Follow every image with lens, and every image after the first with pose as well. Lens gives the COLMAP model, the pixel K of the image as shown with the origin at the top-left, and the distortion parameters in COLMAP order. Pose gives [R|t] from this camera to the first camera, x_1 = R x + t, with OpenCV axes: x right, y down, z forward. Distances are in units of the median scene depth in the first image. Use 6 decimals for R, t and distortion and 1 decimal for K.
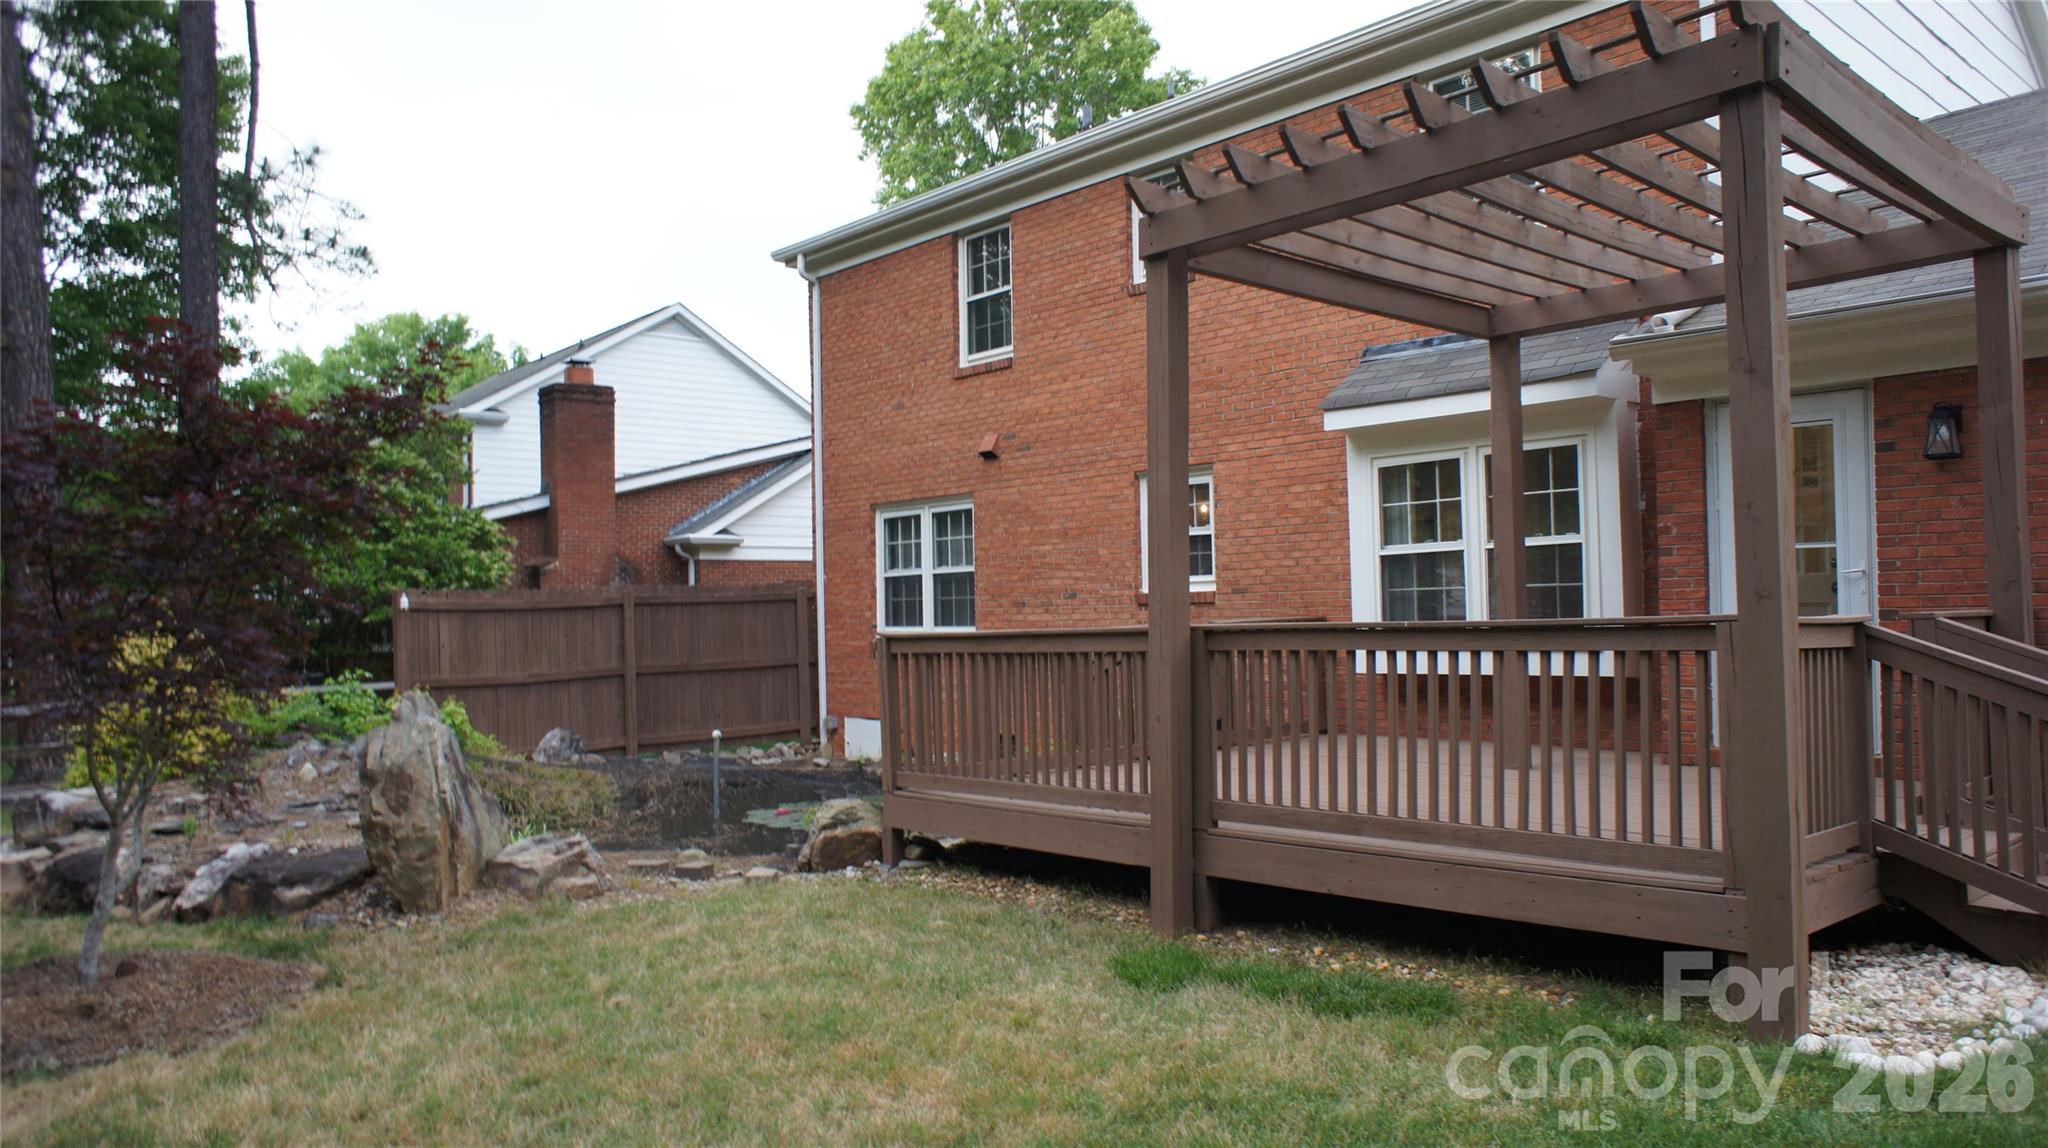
lens RADIAL K [[1392.6, 0, 1032.6], [0, 1392.6, 575.9], [0, 0, 1]] dist [-0.041630, 0.065841]
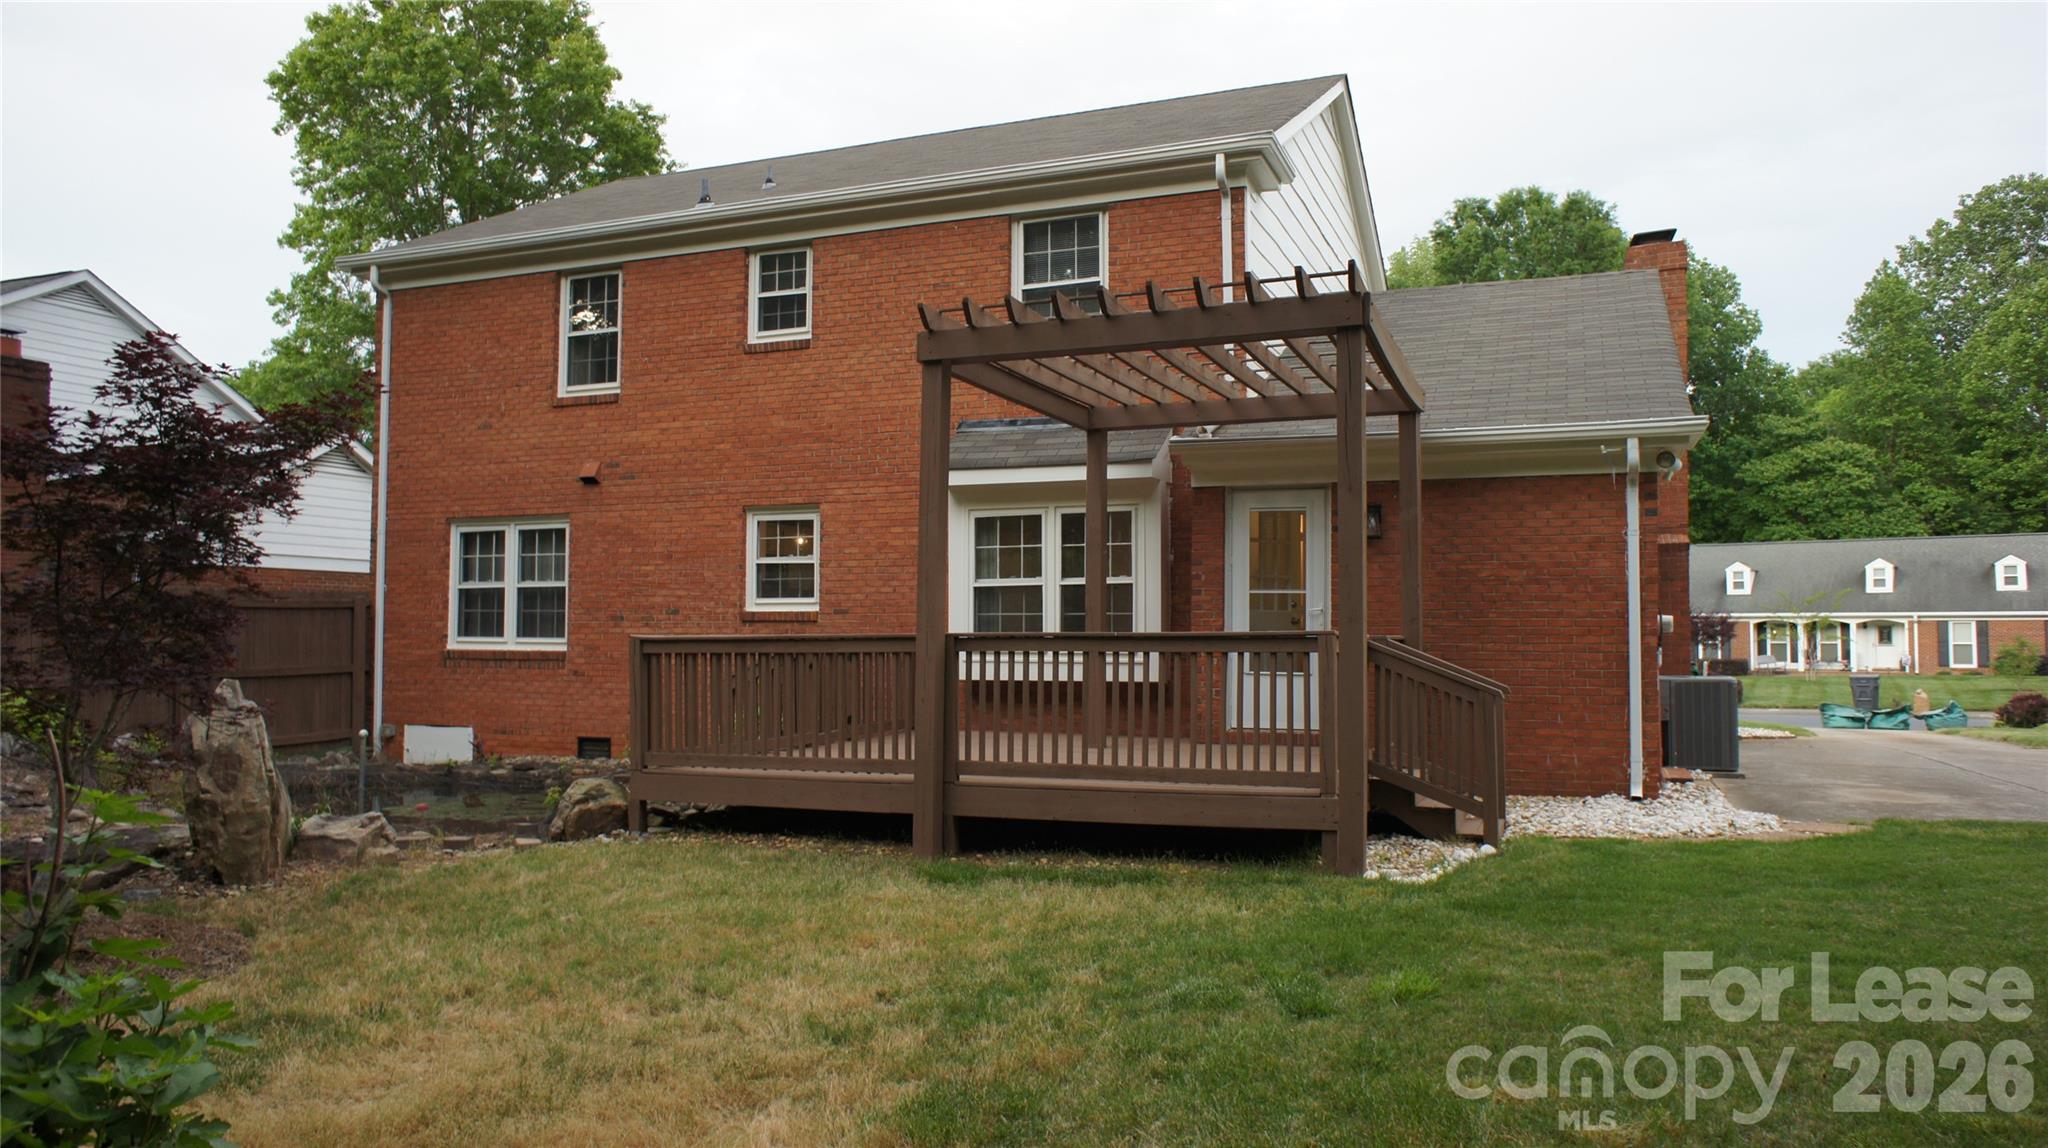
lens RADIAL K [[1392.6, 0, 1020.6], [0, 1392.6, 592.5], [0, 0, 1]] dist [-0.041630, 0.065841]
pose [[0.902405, 0.036740, 0.429319, -0.226845], [-0.033063, 0.999325, -0.016024, 0.008390], [-0.429618, 0.000265, 0.903011, -0.147914]]
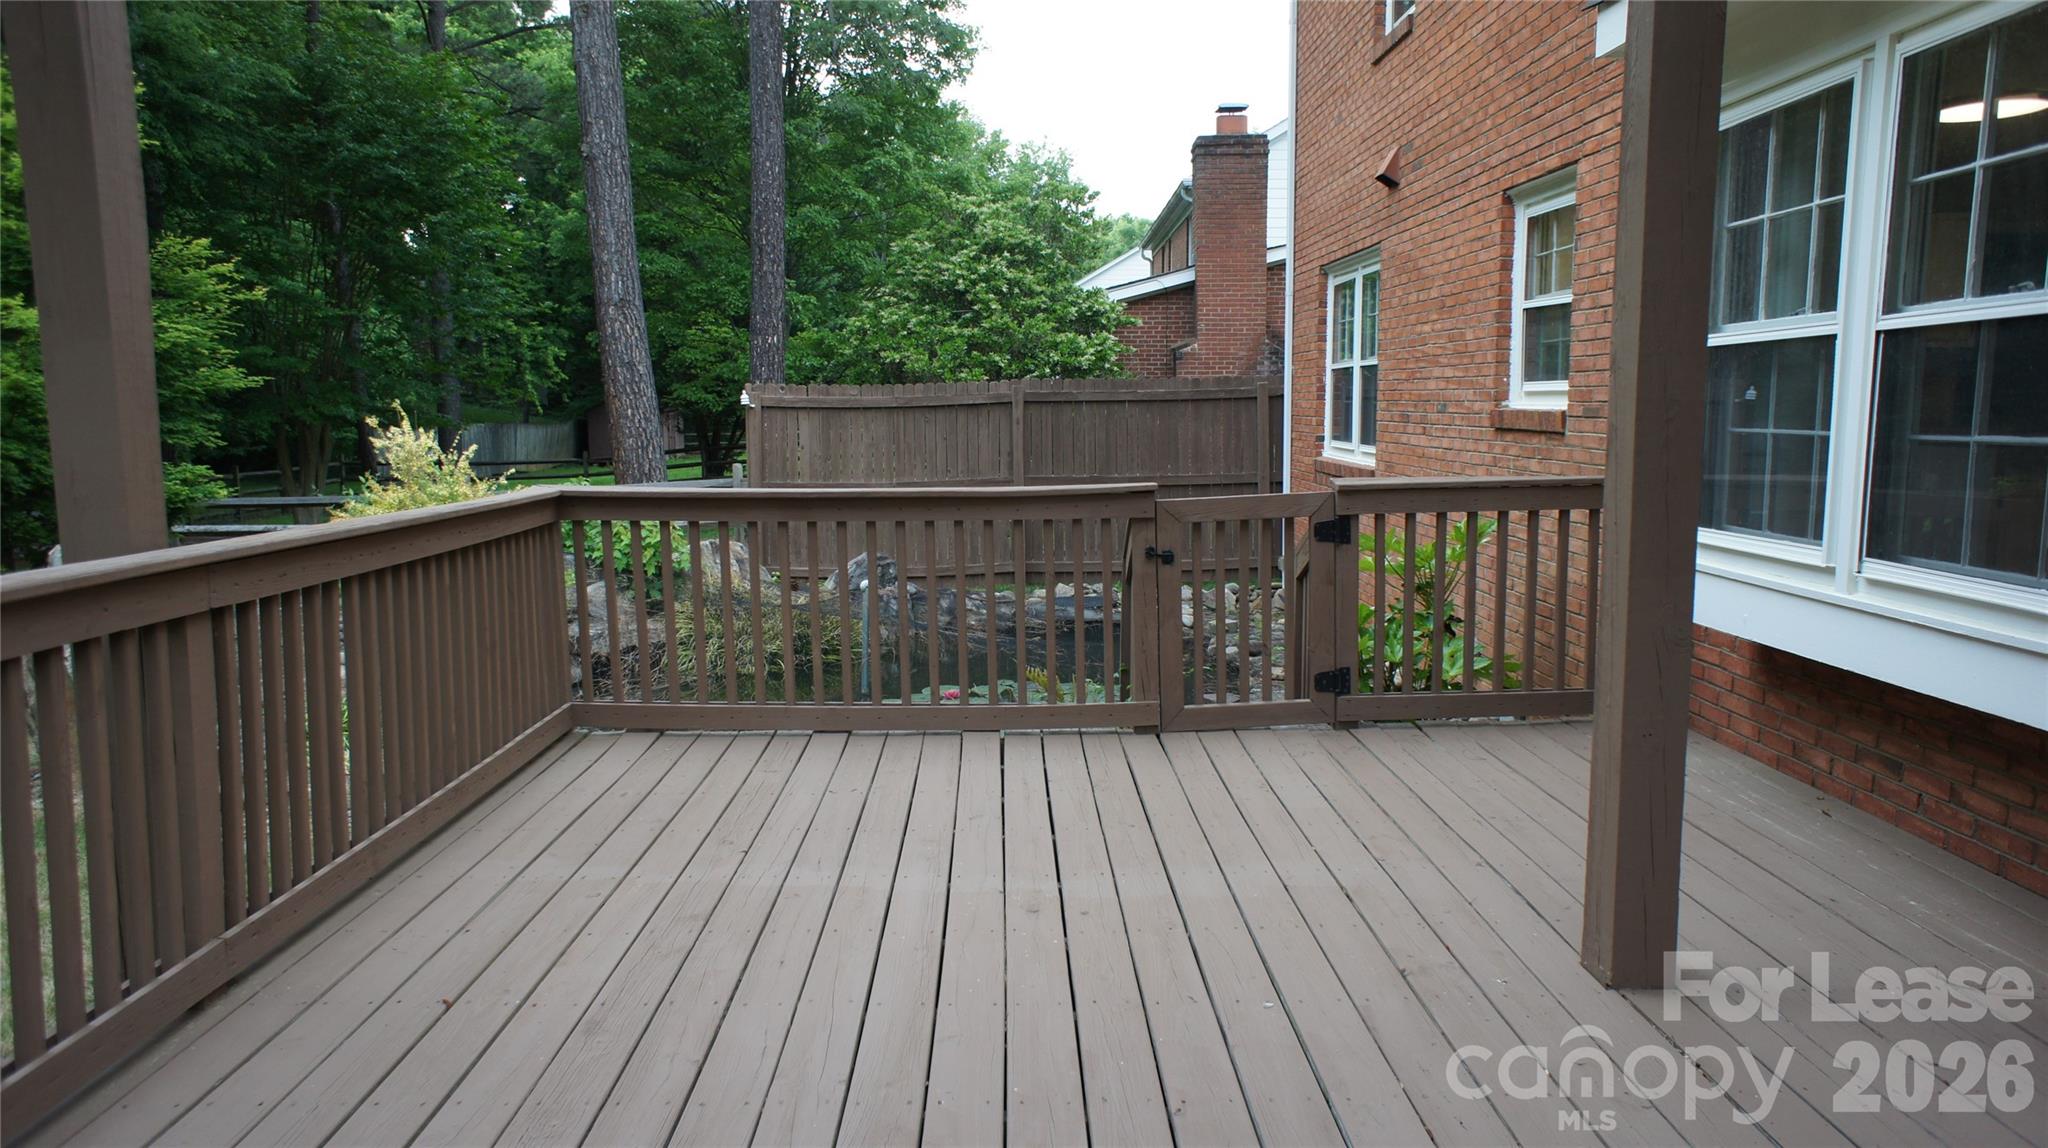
lens RADIAL K [[1392.6, 0, 1024.7], [0, 1392.6, 572.6], [0, 0, 1]] dist [-0.041630, 0.065841]
pose [[0.746115, 0.102541, -0.657873, 0.334477], [0.003033, 0.987536, 0.157365, -0.012048], [0.665810, -0.119408, 0.736505, 0.479068]]
